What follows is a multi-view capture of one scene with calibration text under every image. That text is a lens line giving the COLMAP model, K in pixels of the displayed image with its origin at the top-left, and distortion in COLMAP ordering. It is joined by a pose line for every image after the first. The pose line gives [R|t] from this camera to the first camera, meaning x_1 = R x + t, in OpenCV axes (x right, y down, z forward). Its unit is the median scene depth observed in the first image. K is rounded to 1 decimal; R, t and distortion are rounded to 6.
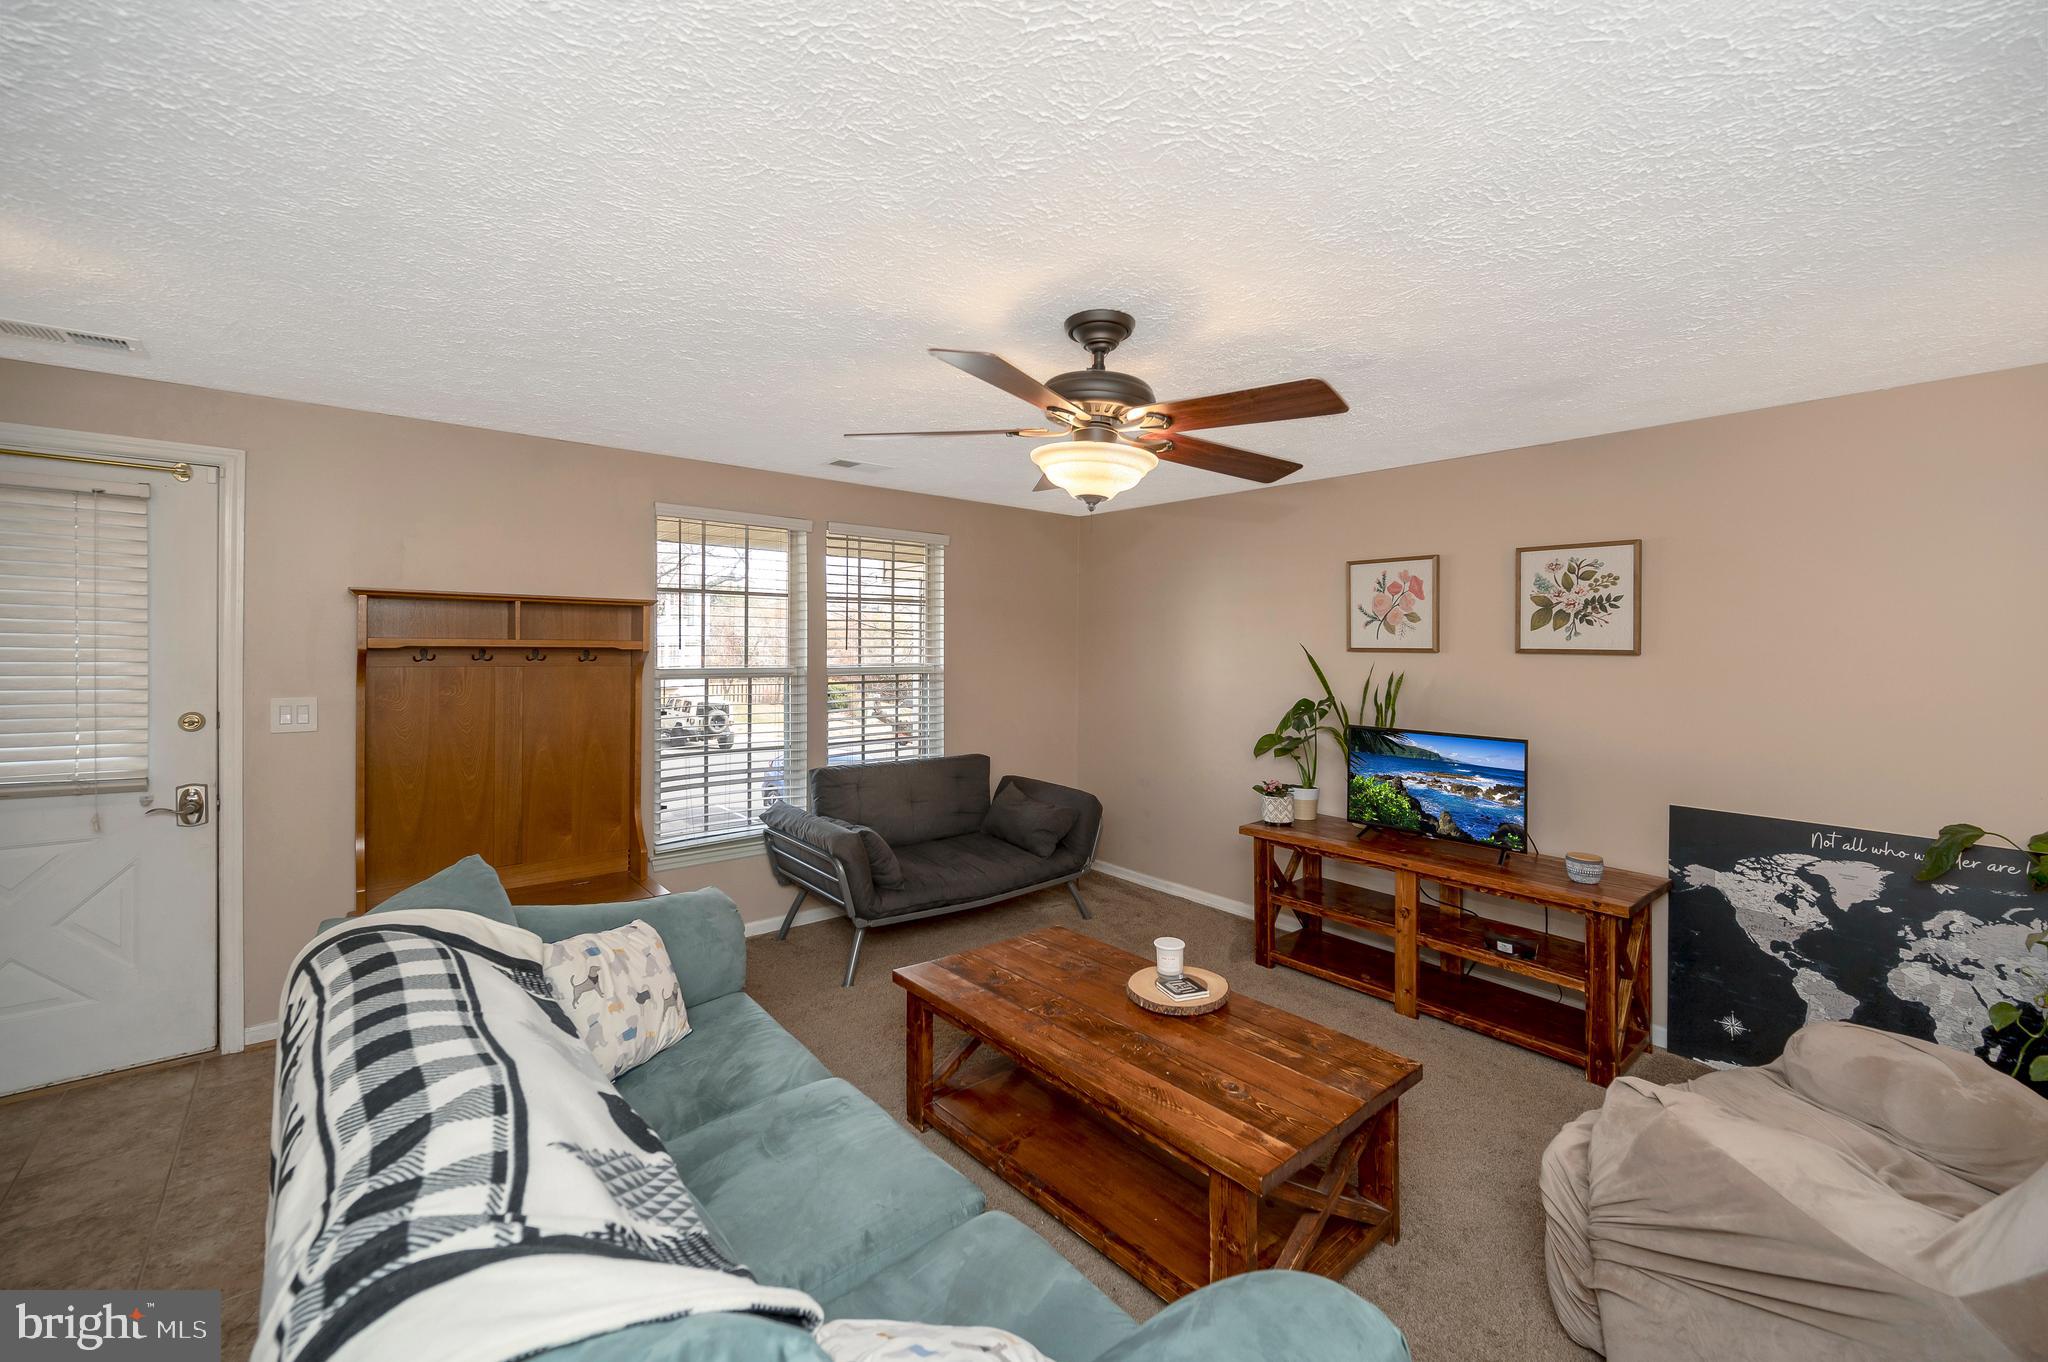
lens RADIAL K [[833.2, 0, 1036.7], [0, 833.2, 653.5], [0, 0, 1]] dist [0.002099, -0.001485]
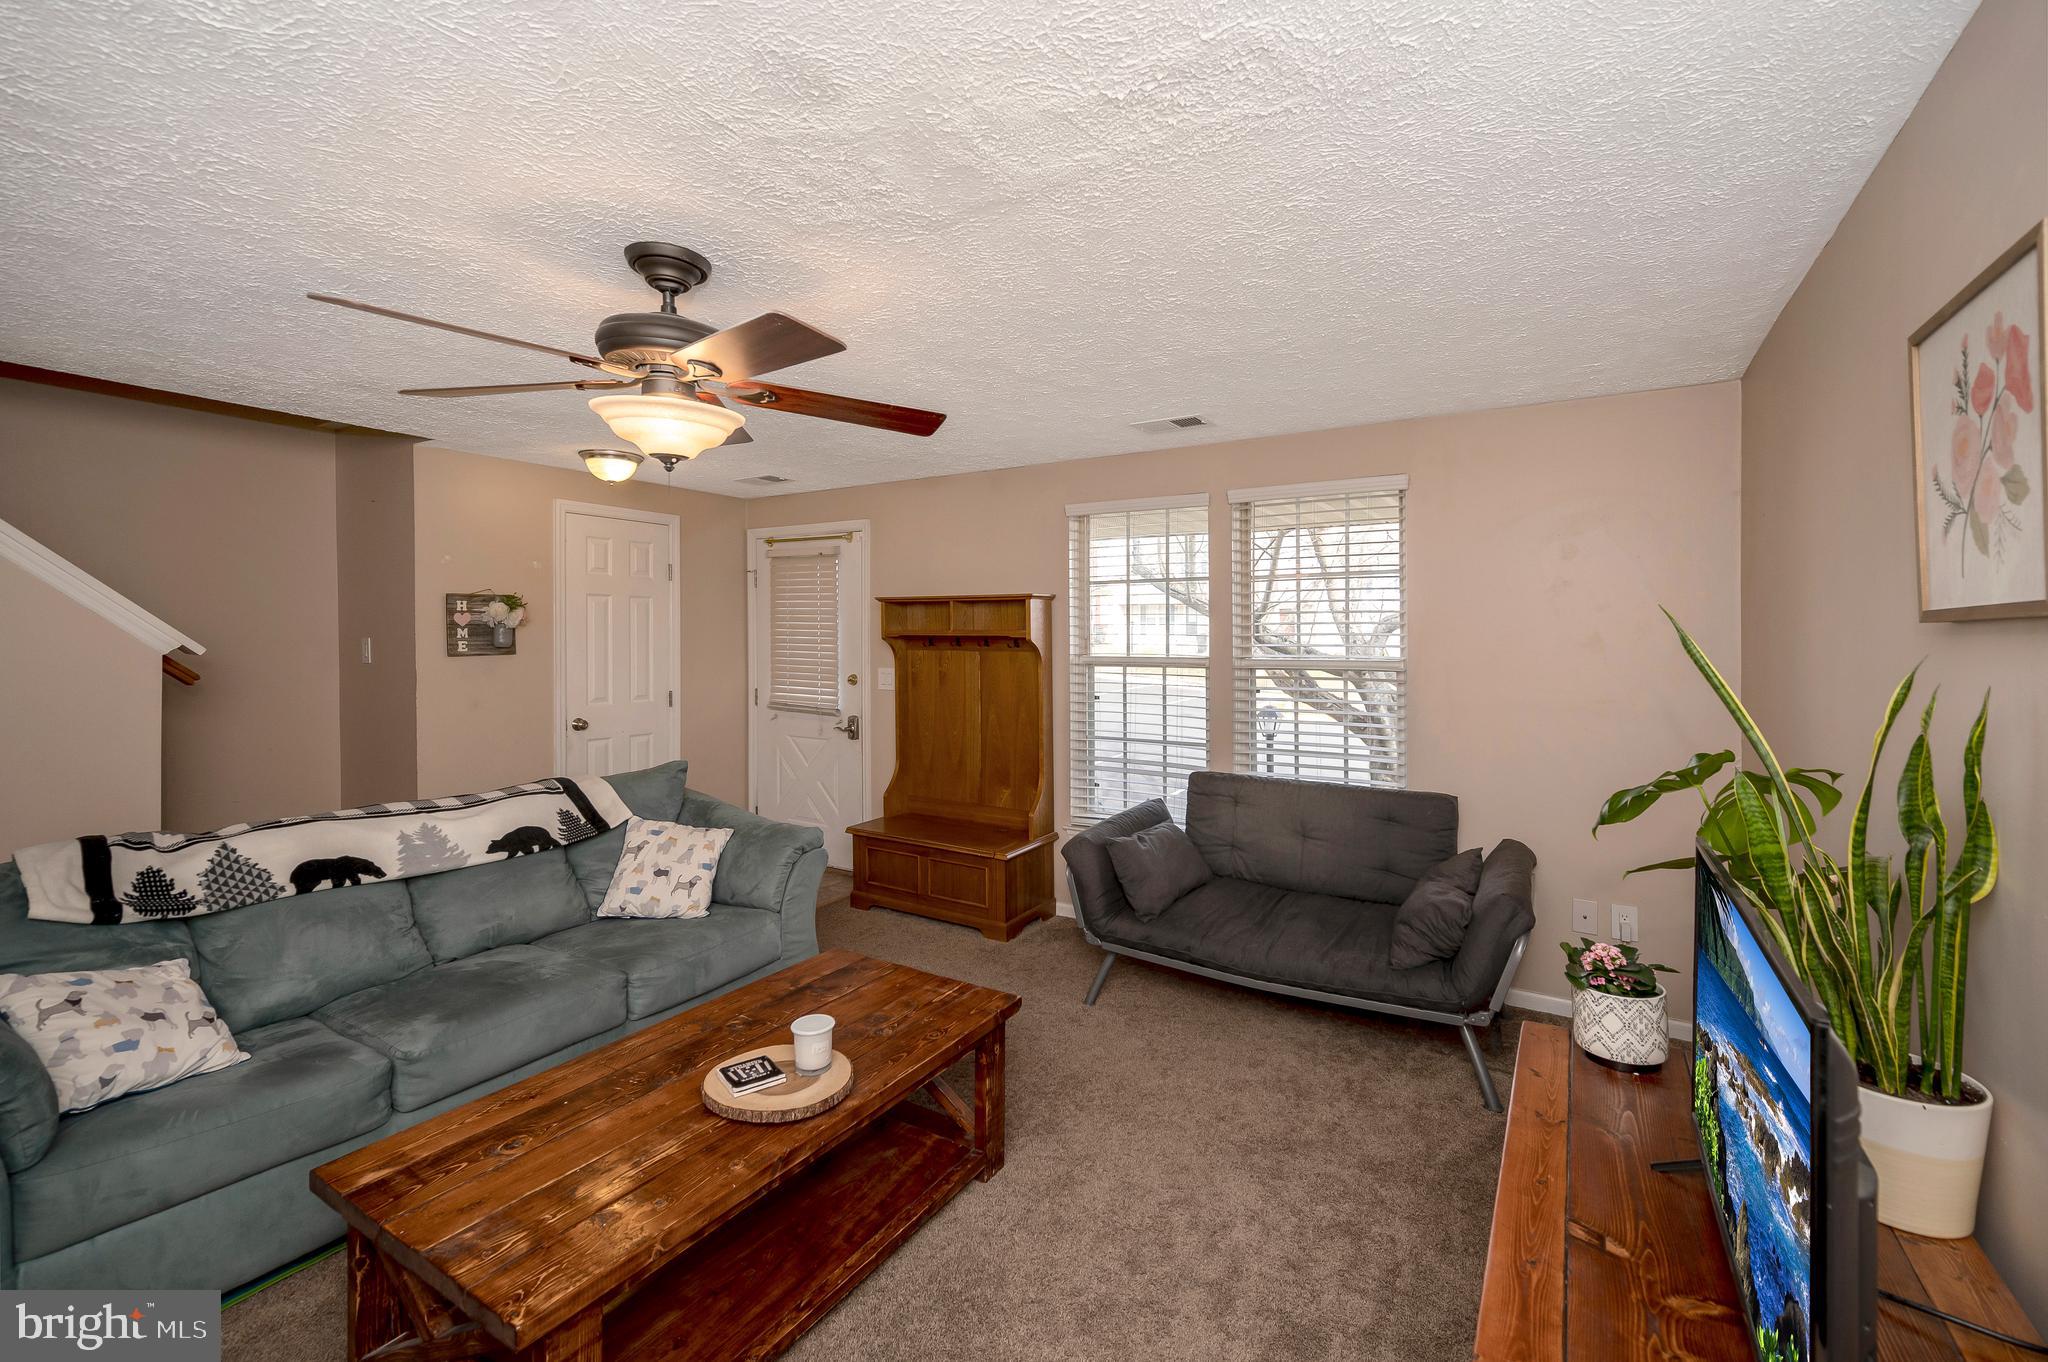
lens RADIAL K [[833.2, 0, 1029.1], [0, 833.2, 669.4], [0, 0, 1]] dist [0.002099, -0.001485]
pose [[0.320172, 0.028684, -0.946925, 0.665224], [-0.009879, 0.999588, 0.026939, 0.007793], [0.947308, 0.000730, 0.320324, 0.690307]]
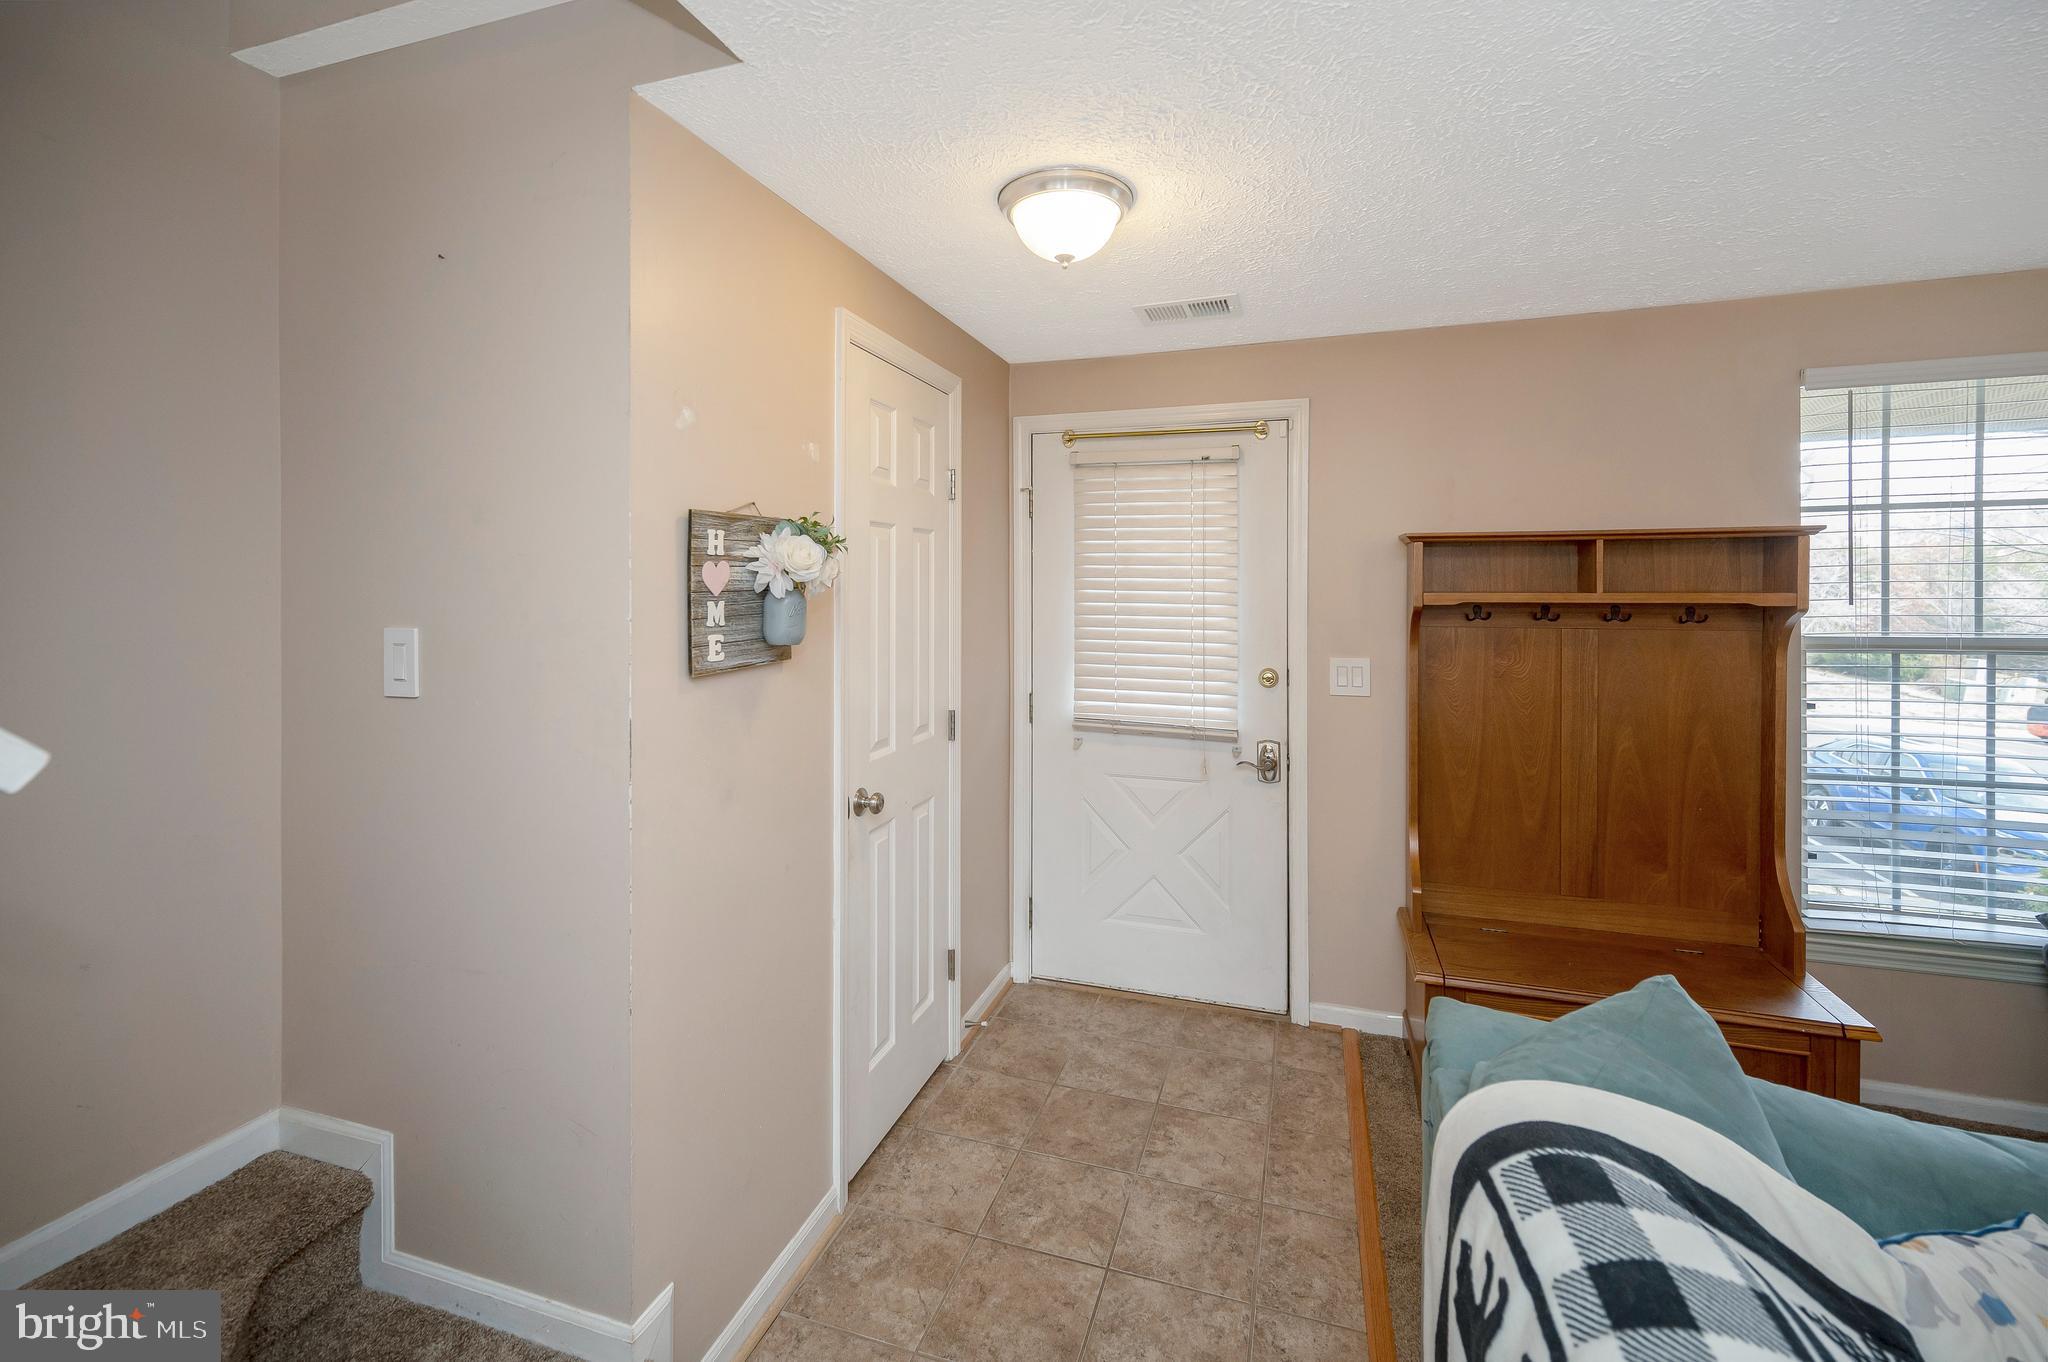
lens RADIAL K [[833.2, 0, 1034.0], [0, 833.2, 593.2], [0, 0, 1]] dist [0.002099, -0.001485]
pose [[0.516587, -0.005803, -0.856215, -0.262750], [0.000087, 0.999977, -0.006725, -0.012370], [0.856235, 0.003400, 0.516576, 0.210394]]
